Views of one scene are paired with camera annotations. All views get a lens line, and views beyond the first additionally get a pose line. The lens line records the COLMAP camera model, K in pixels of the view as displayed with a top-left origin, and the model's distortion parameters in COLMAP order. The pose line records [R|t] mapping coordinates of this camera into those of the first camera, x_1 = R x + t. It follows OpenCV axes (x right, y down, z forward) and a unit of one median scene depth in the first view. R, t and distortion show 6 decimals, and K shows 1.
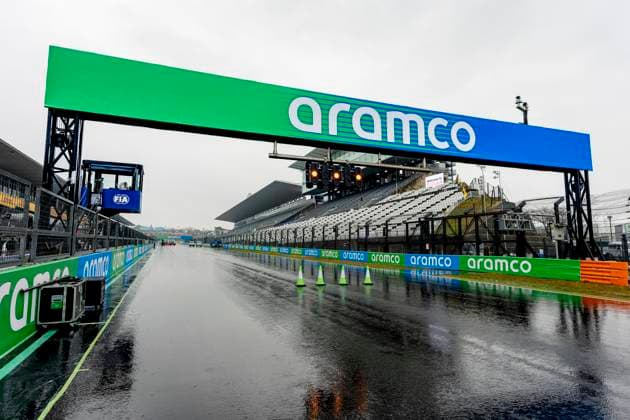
lens RADIAL K [[377.8, 0, 311.3], [0, 377.8, 206.2], [0, 0, 1]] dist [0.001937, -0.000244]
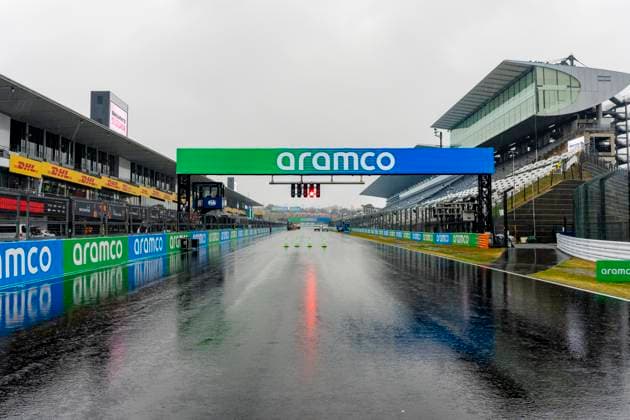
lens RADIAL K [[581.5, 0, 317.0], [0, 581.5, 211.4], [0, 0, 1]] dist [0.000477, 0.000000]
pose [[0.935710, -0.023080, -0.352014, 1.033251], [0.048543, 0.996789, 0.063680, -0.142967], [0.349414, -0.076673, 0.933826, -1.557332]]
